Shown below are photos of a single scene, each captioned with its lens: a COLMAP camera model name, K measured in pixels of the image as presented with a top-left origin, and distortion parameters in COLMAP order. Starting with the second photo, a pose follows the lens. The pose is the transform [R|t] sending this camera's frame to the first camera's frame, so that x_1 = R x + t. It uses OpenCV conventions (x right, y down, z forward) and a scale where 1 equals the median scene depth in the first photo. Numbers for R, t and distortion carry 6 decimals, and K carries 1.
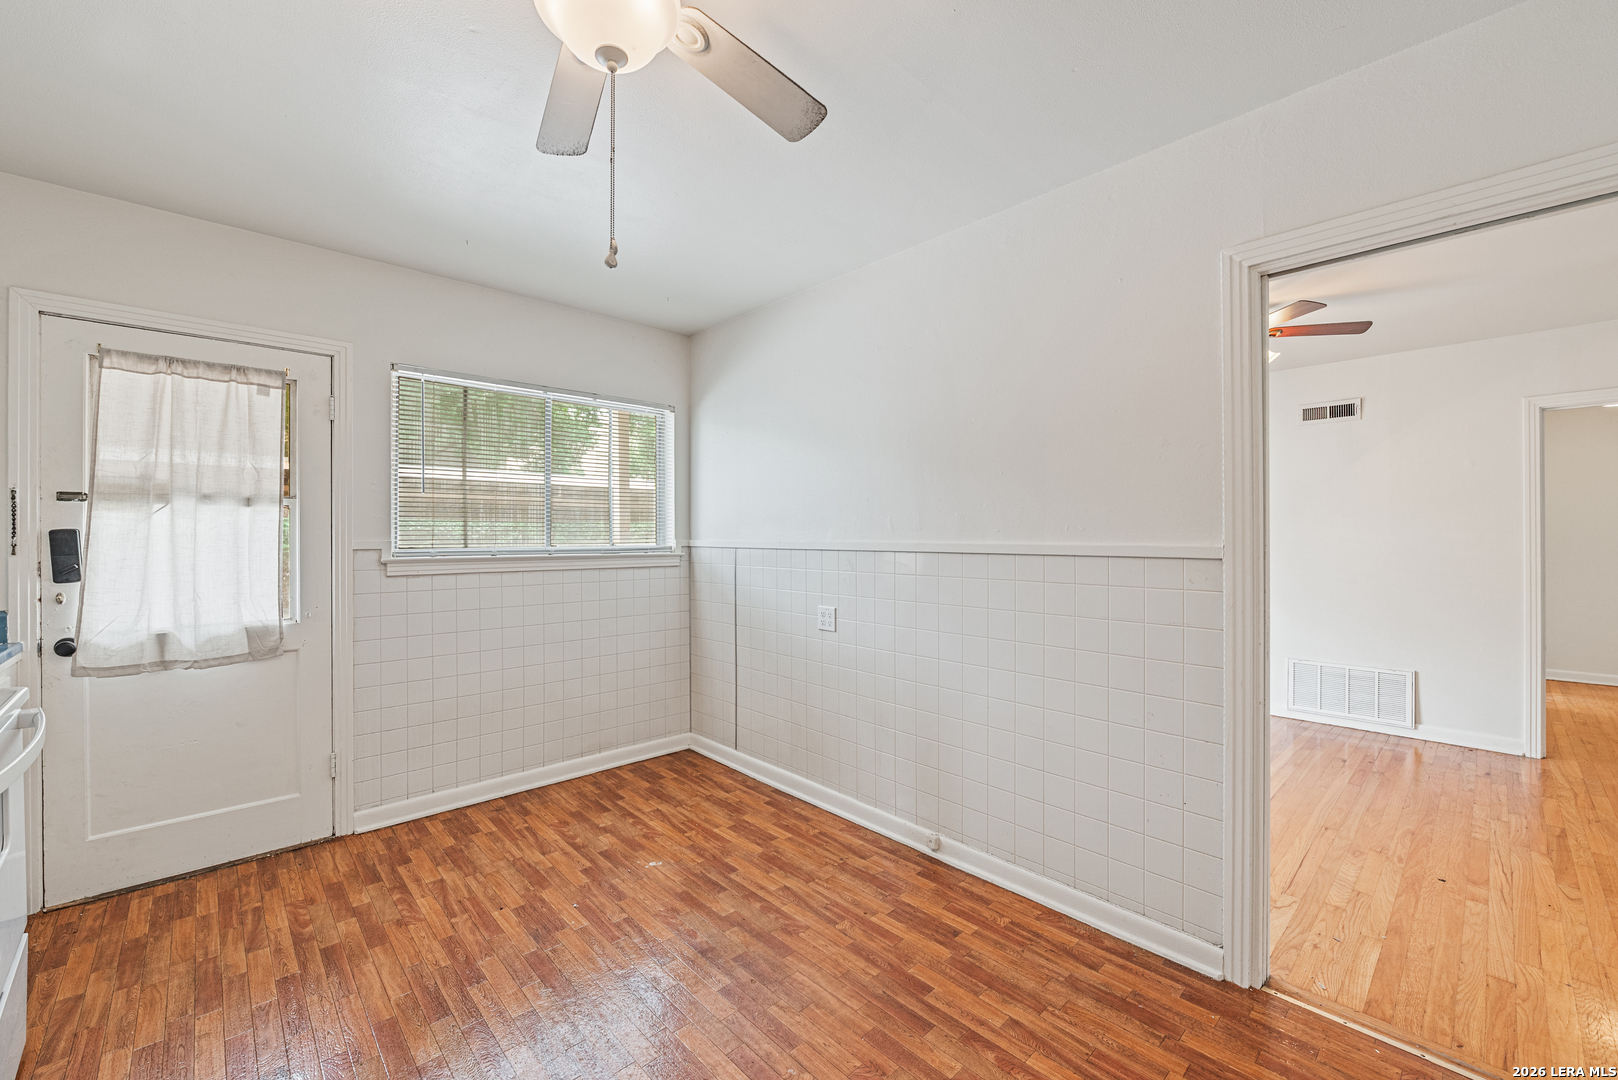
lens RADIAL K [[651.8, 0, 809.9], [0, 651.8, 533.6], [0, 0, 1]] dist [-0.009459, 0.000400]
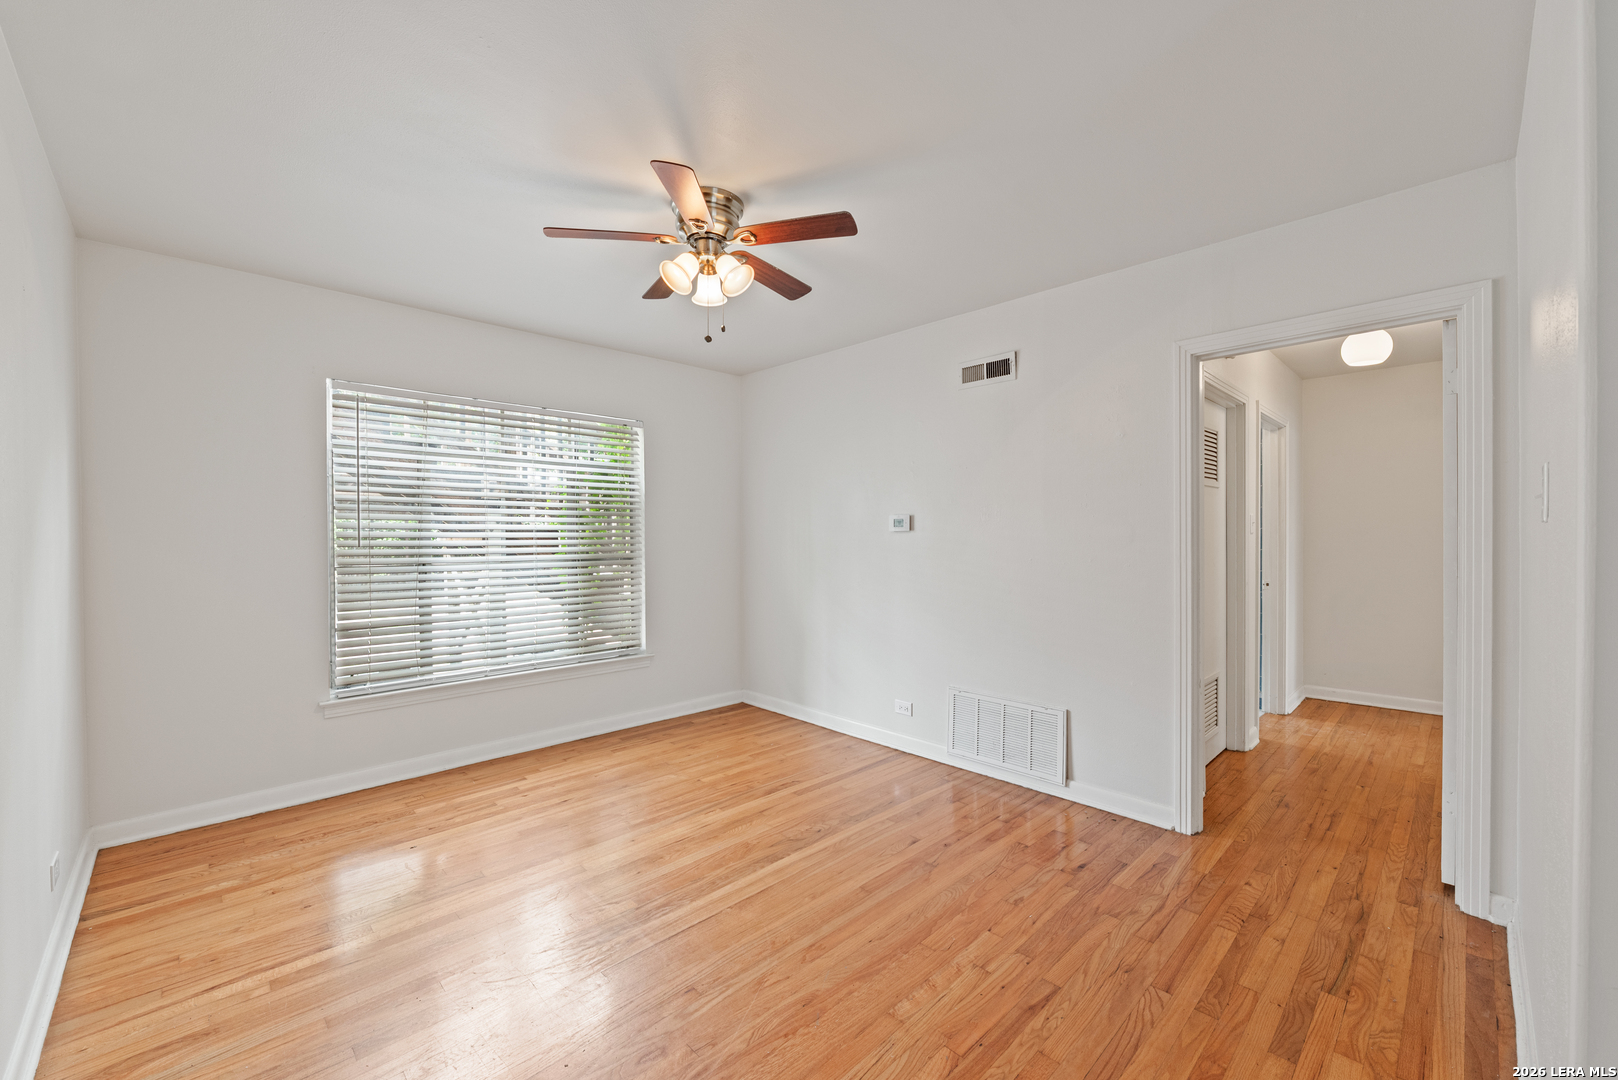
lens RADIAL K [[651.8, 0, 809.9], [0, 651.8, 533.6], [0, 0, 1]] dist [-0.009459, 0.000400]
pose [[0.999758, -0.006643, 0.020985, 0.678269], [0.006646, 0.999978, -0.000056, 0.005911], [-0.020984, 0.000195, 0.999780, 0.270371]]
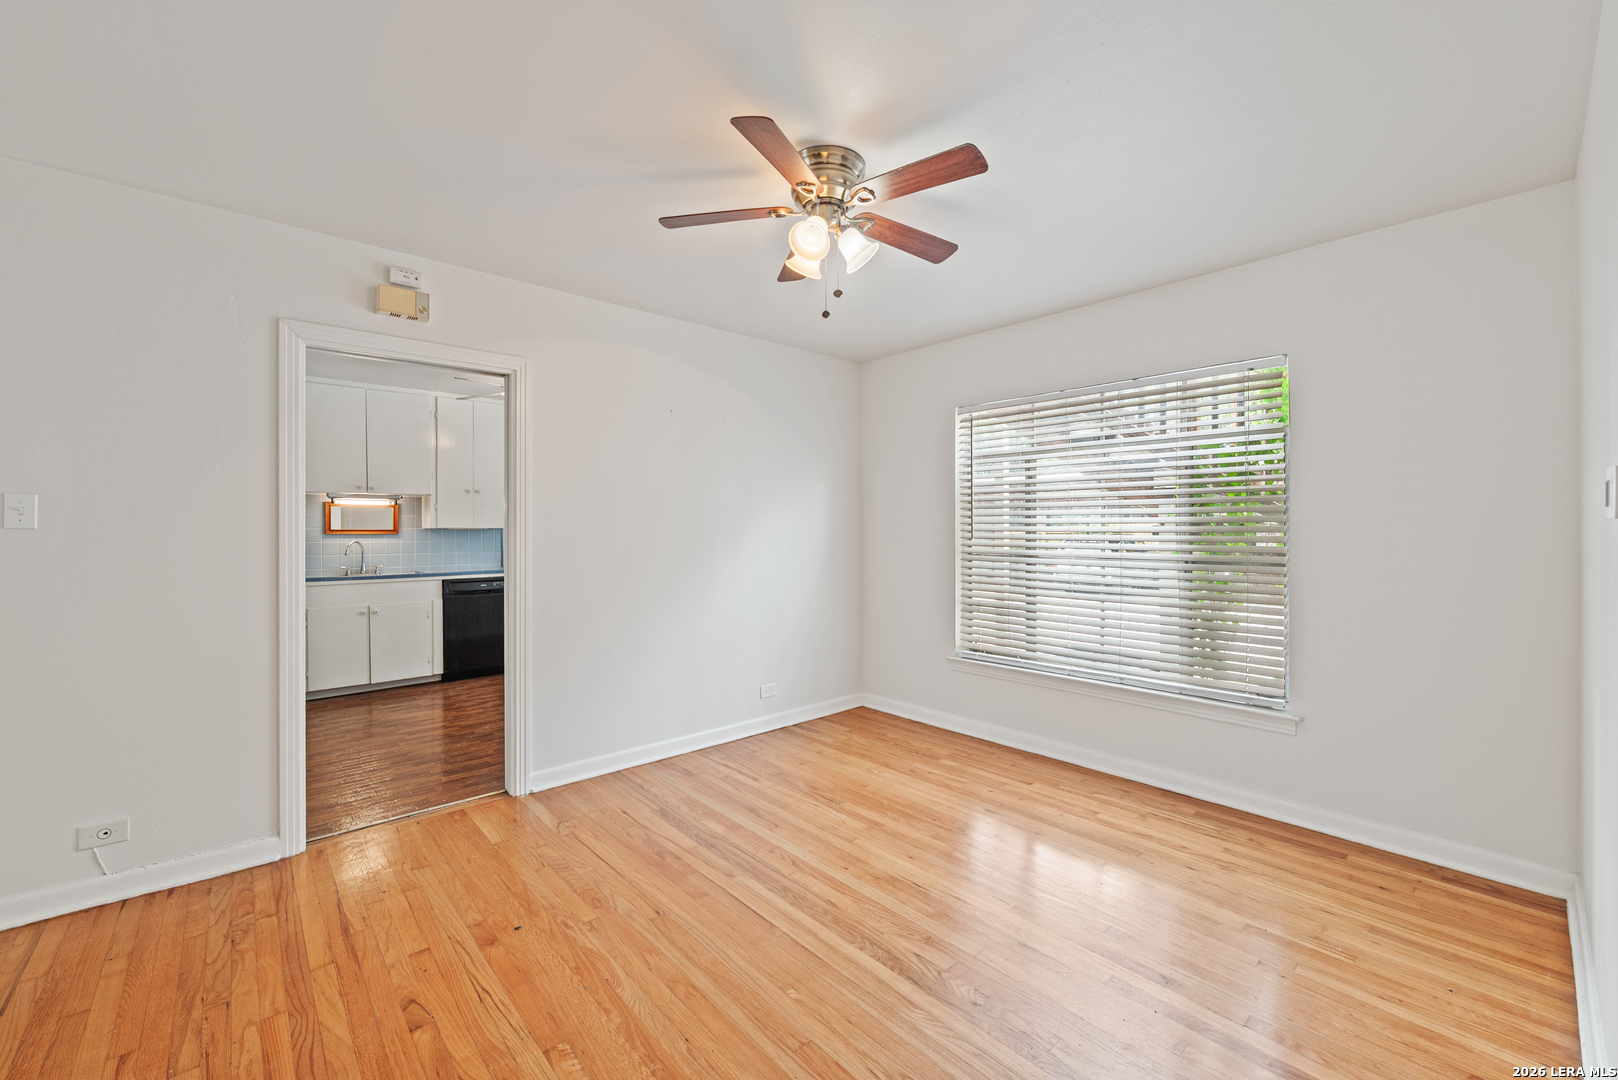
lens RADIAL K [[651.6, 0, 804.7], [0, 651.6, 551.5], [0, 0, 1]] dist [-0.009880, -0.000007]
pose [[-0.026288, 0.038047, -0.998930, 1.155650], [0.004926, 0.999268, 0.037930, -0.001200], [0.999642, -0.003924, -0.026456, 0.893628]]
